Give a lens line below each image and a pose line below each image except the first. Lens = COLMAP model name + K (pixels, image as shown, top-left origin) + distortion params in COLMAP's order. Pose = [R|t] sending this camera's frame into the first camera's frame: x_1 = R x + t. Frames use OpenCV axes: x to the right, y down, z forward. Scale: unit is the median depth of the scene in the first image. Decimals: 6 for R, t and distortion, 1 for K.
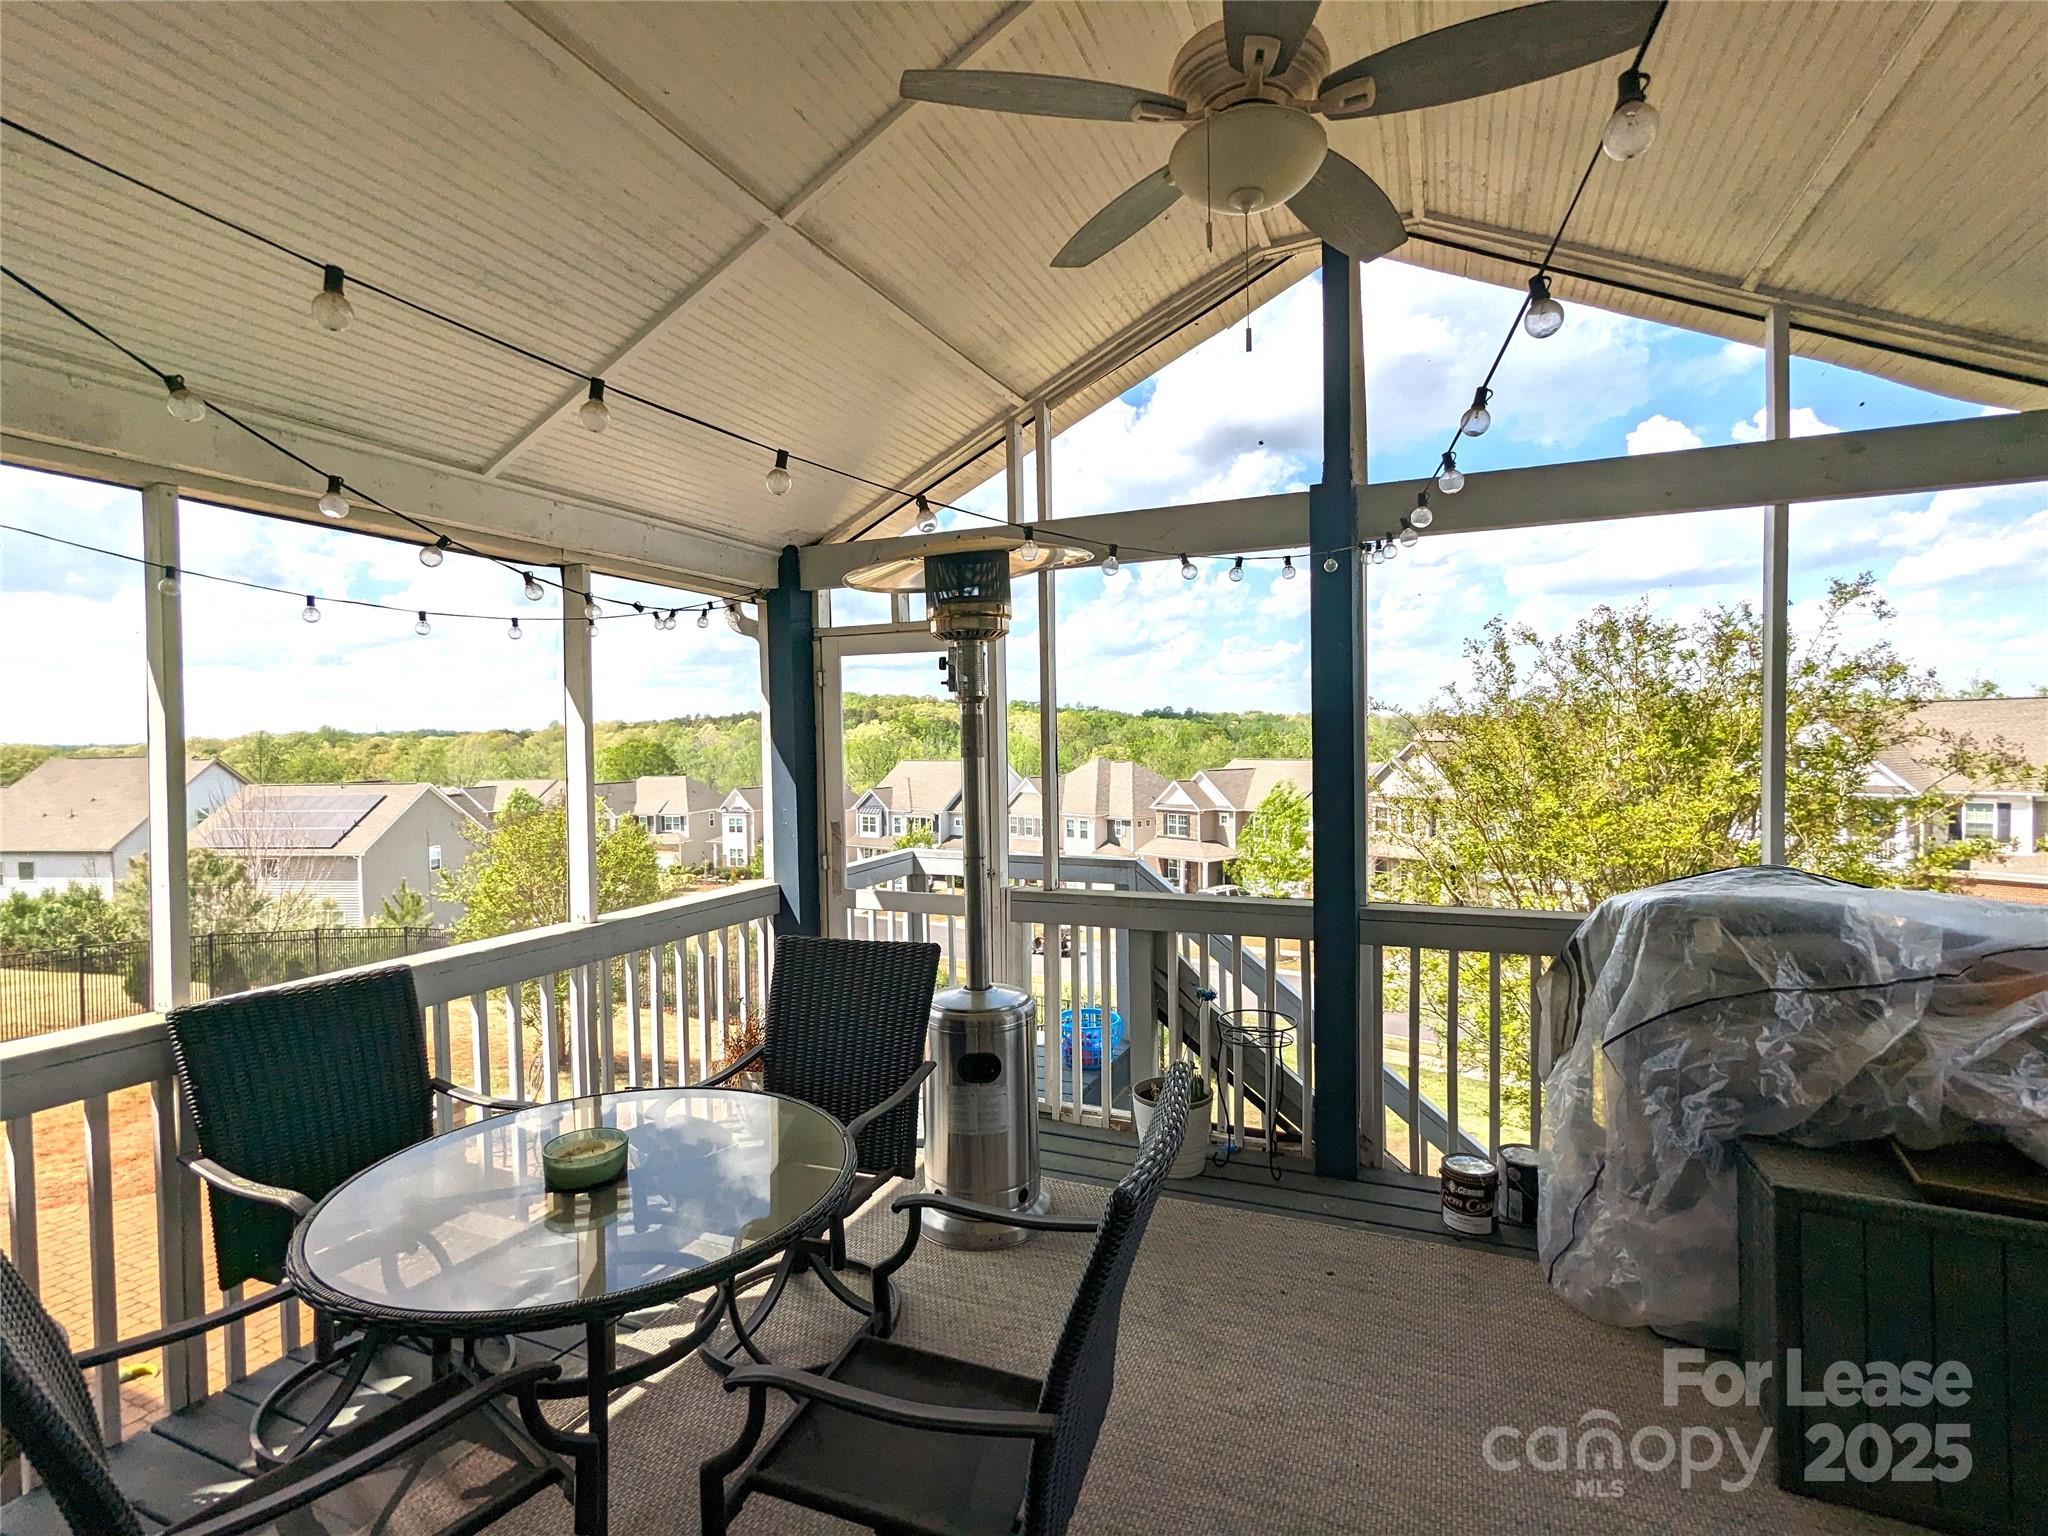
lens RADIAL K [[967.4, 0, 1013.0], [0, 967.4, 765.3], [0, 0, 1]] dist [0.002115, -0.000123]
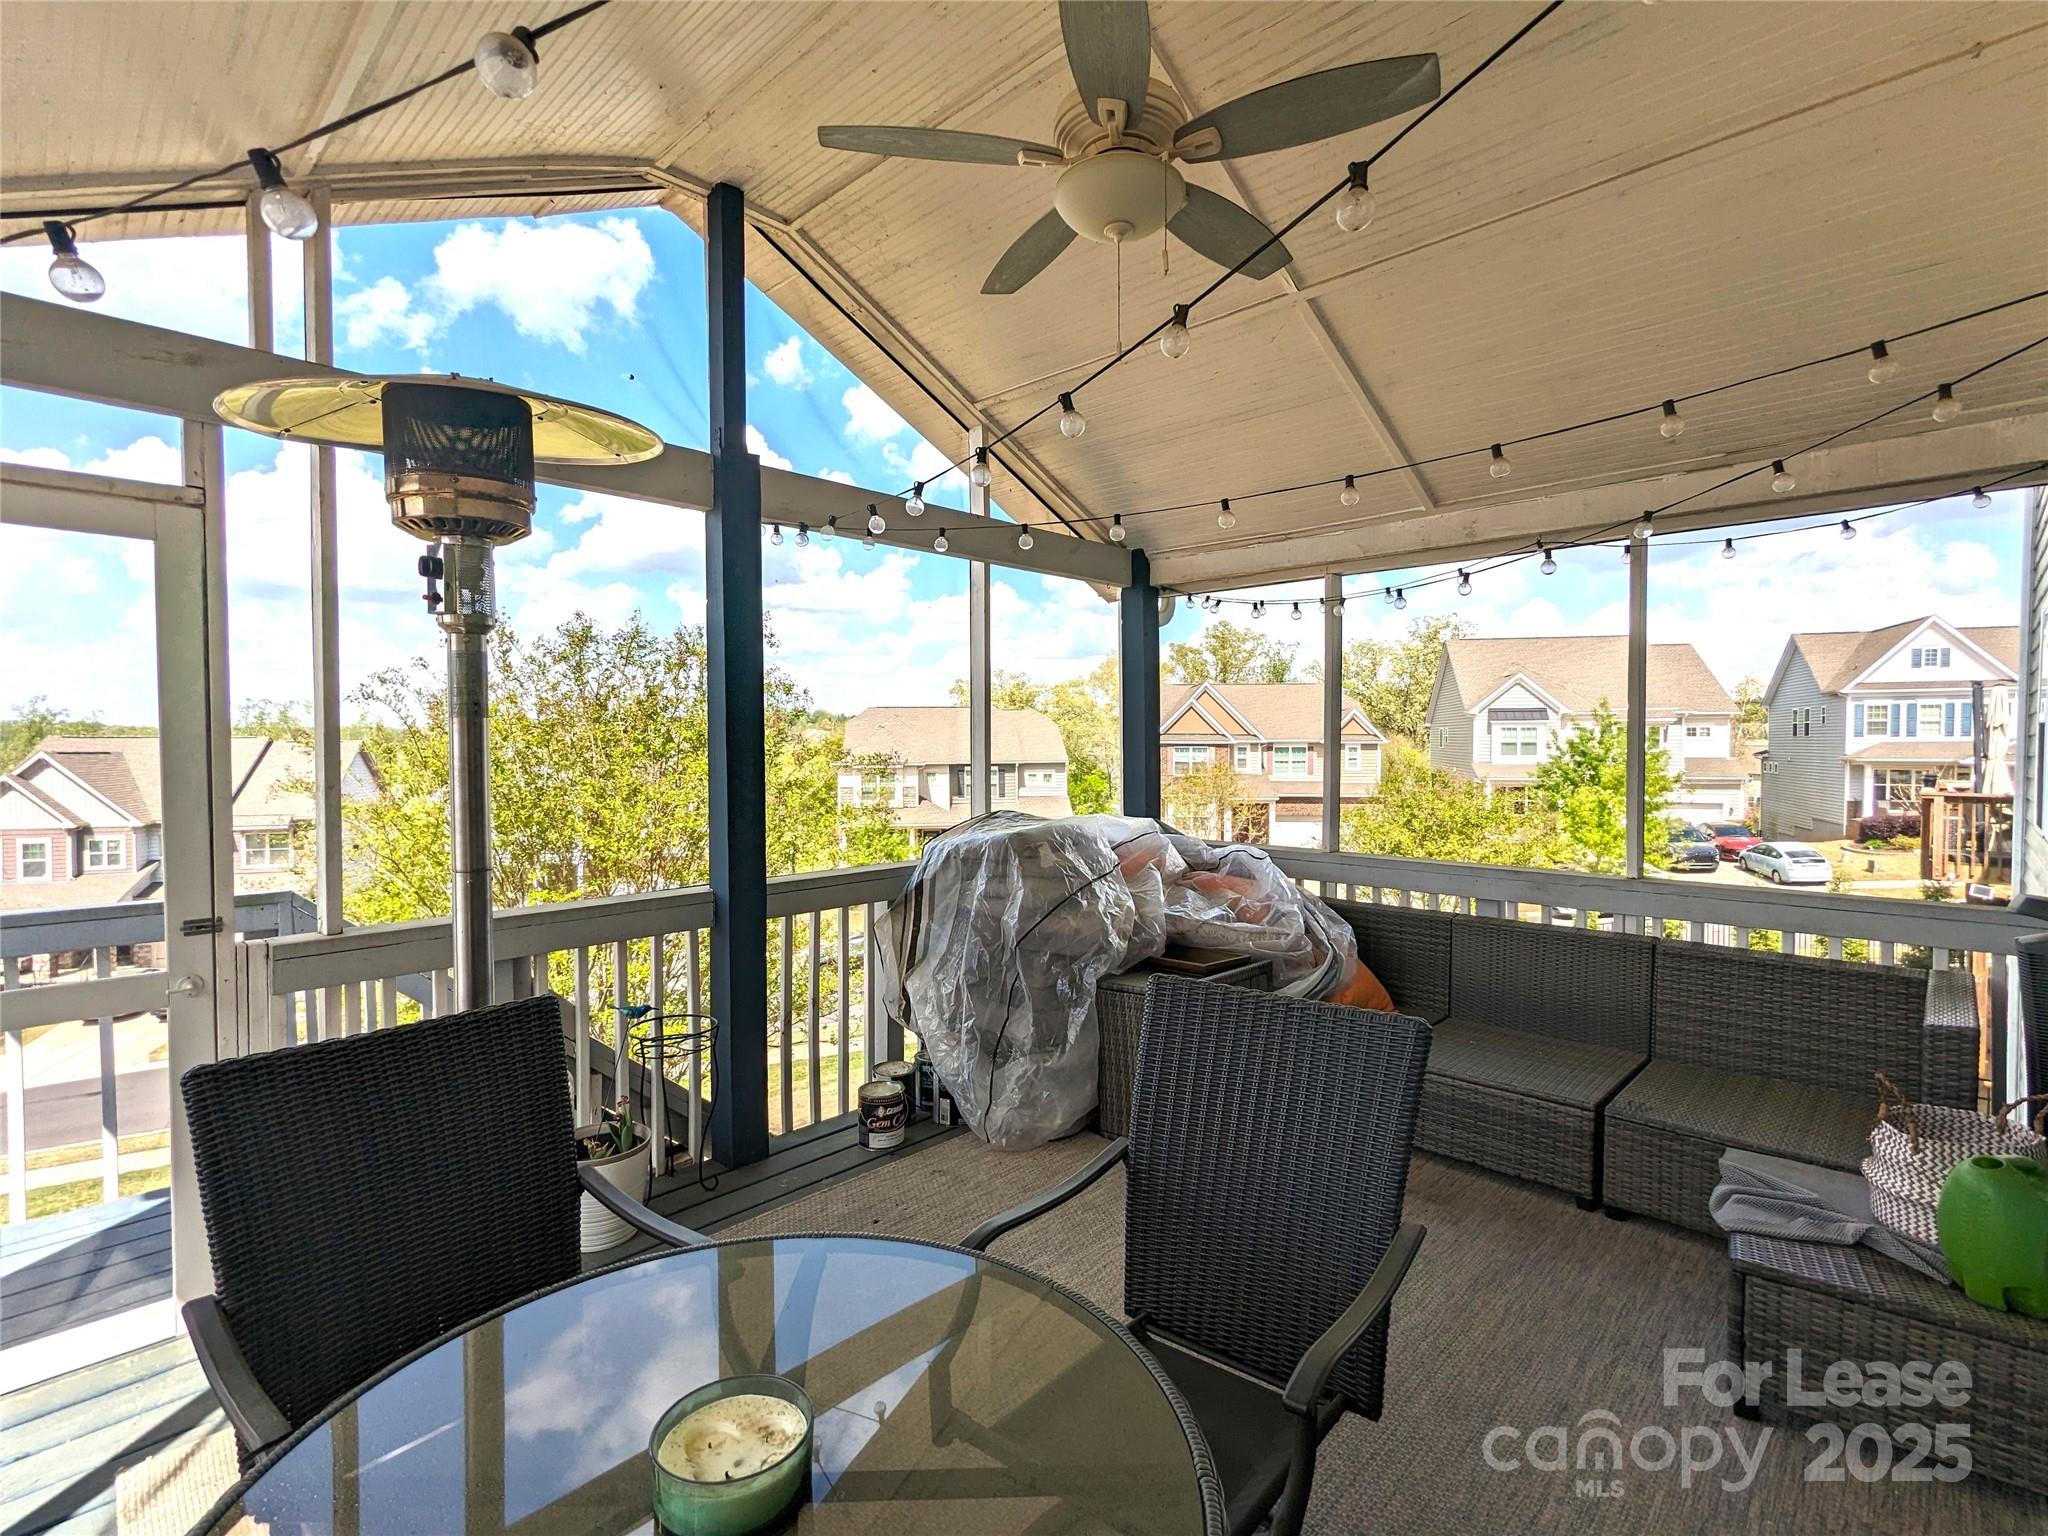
lens RADIAL K [[967.4, 0, 1013.0], [0, 967.4, 765.3], [0, 0, 1]] dist [0.002115, -0.000123]
pose [[0.348078, -0.009156, 0.937421, -0.524417], [0.023619, 0.999721, 0.000994, 0.032567], [-0.937168, 0.021795, 0.348197, 0.433330]]
